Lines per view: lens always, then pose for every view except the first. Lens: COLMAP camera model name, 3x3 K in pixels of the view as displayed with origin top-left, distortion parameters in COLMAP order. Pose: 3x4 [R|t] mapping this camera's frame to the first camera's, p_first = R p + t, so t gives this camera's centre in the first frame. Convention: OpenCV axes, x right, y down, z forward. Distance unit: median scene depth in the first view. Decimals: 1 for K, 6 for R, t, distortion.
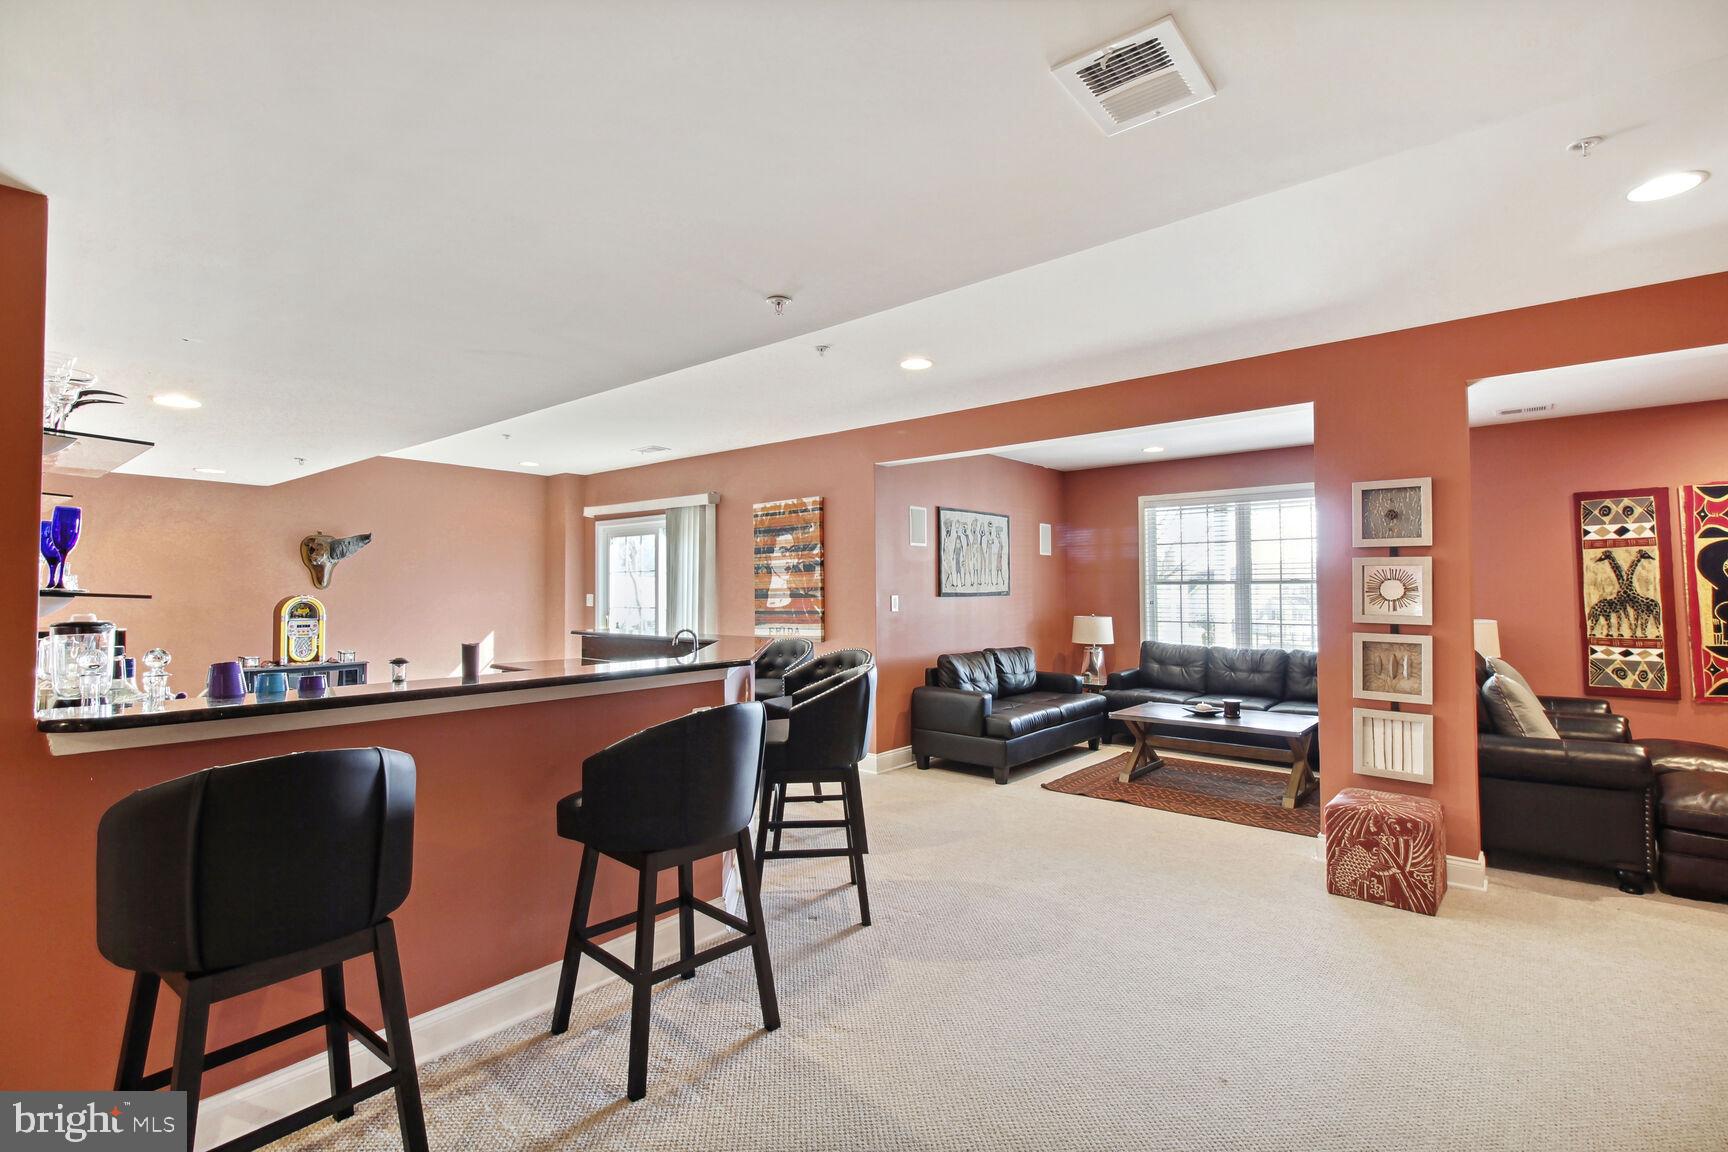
lens RADIAL K [[808.5, 0, 864.0], [0, 808.5, 576.0], [0, 0, 1]] dist [0.000747, 0.000038]
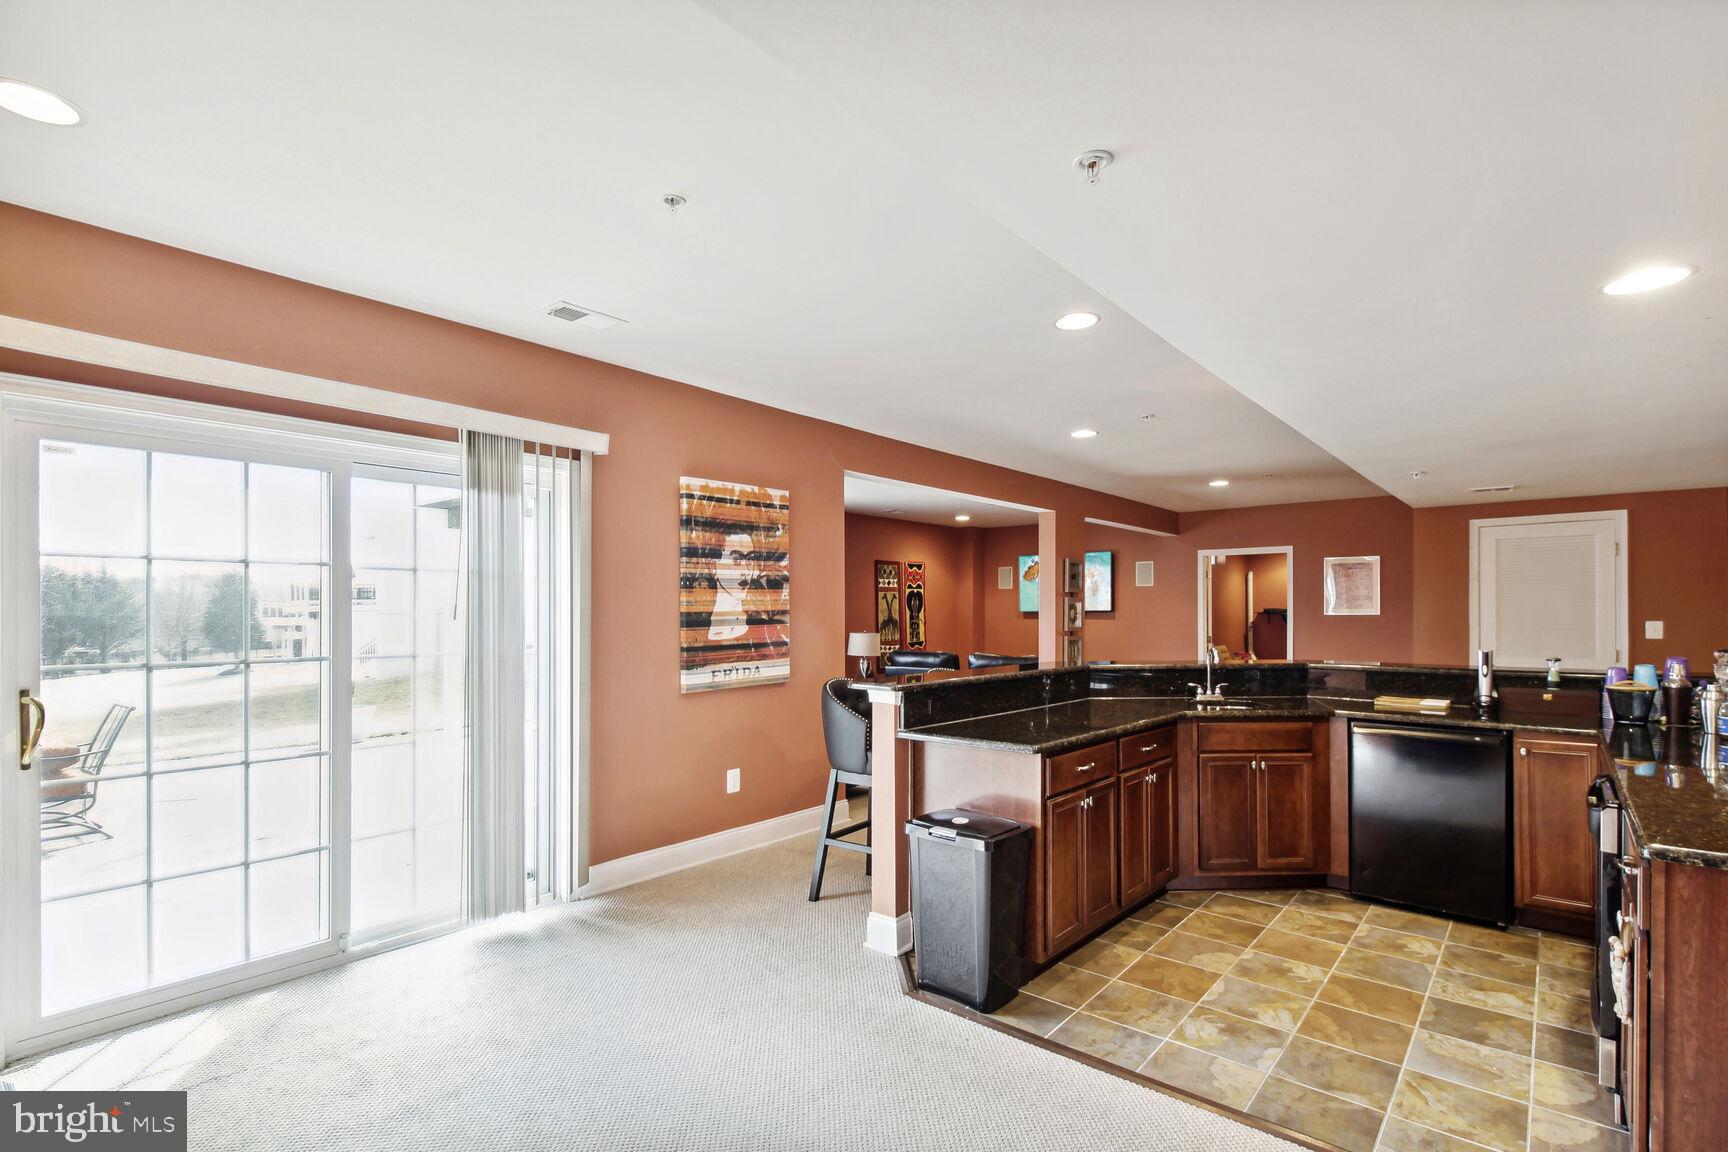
lens RADIAL K [[804.5, 0, 864.5], [0, 804.5, 602.5], [0, 0, 1]] dist [-0.000963, -0.000126]
pose [[0.018179, 0.016206, 0.999703, -0.809515], [-0.017767, 0.999716, -0.015884, 0.017200], [-0.999677, -0.017473, 0.018462, 0.907912]]
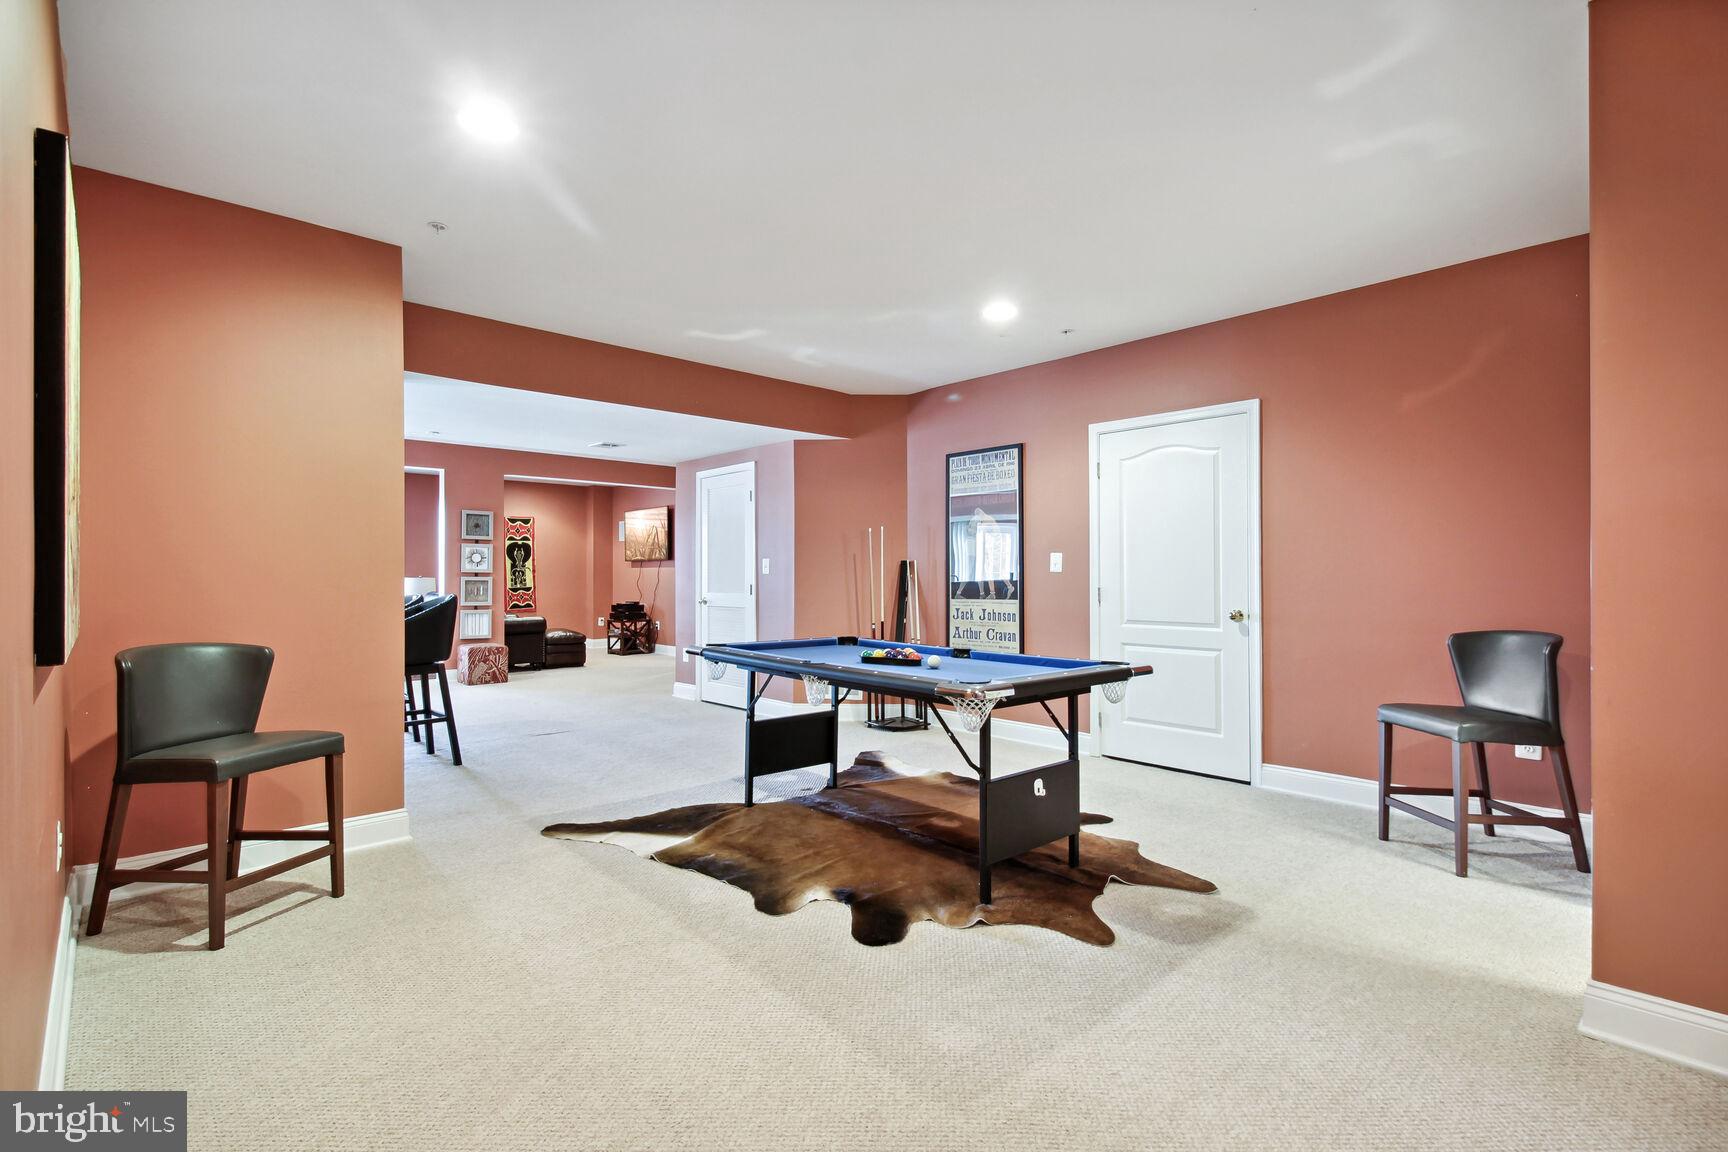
lens RADIAL K [[808.5, 0, 864.0], [0, 808.5, 576.0], [0, 0, 1]] dist [0.000747, 0.000038]
pose [[0.140966, 0.005369, 0.990000, -0.908452], [-0.021855, 0.999758, -0.002310, 0.030588], [-0.989773, -0.021311, 0.141049, -0.264750]]
